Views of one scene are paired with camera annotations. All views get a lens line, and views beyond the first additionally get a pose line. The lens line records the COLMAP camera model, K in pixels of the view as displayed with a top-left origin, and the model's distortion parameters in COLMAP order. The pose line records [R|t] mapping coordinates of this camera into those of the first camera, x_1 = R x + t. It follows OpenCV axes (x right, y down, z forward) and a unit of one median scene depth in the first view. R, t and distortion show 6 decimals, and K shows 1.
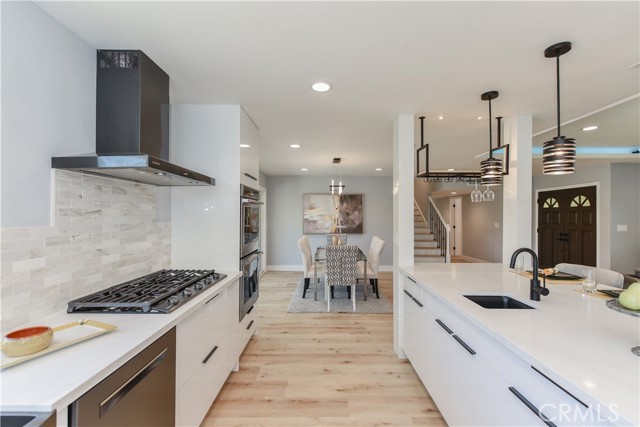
lens RADIAL K [[284.2, 0, 322.1], [0, 284.2, 213.6], [0, 0, 1]] dist [0.006491, -0.000845]
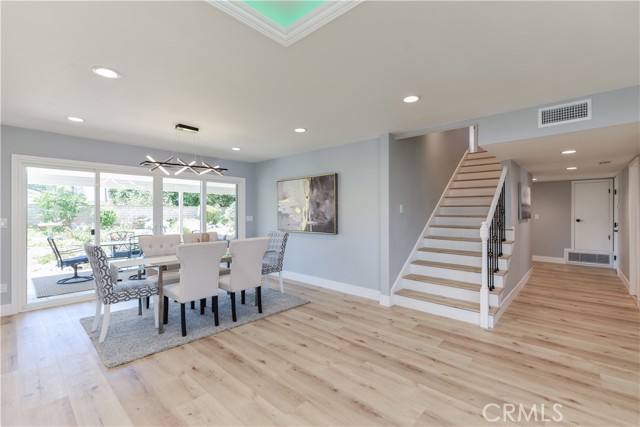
lens RADIAL K [[284.2, 0, 320.9], [0, 284.2, 213.3], [0, 0, 1]] dist [0.006491, -0.000845]
pose [[0.735920, -0.001458, -0.677067, 1.512954], [0.007516, 0.999954, 0.006017, 0.051755], [0.677027, -0.009517, 0.735896, 1.340327]]
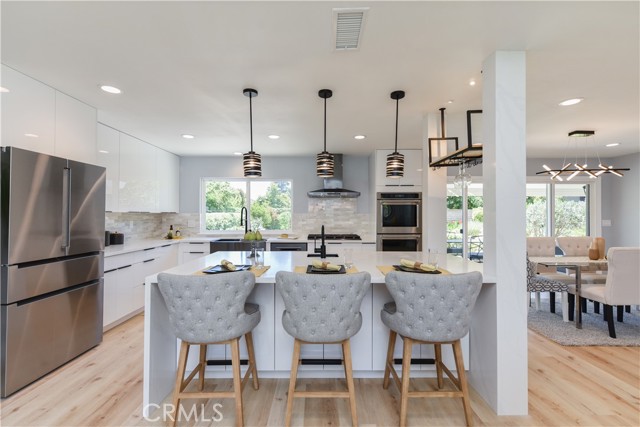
lens RADIAL K [[284.2, 0, 319.8], [0, 284.2, 213.4], [0, 0, 1]] dist [0.006491, -0.000845]
pose [[0.009473, -0.009281, -0.999912, 1.494862], [0.006195, 0.999938, -0.009222, 0.042075], [0.999936, -0.006107, 0.009530, 0.611764]]
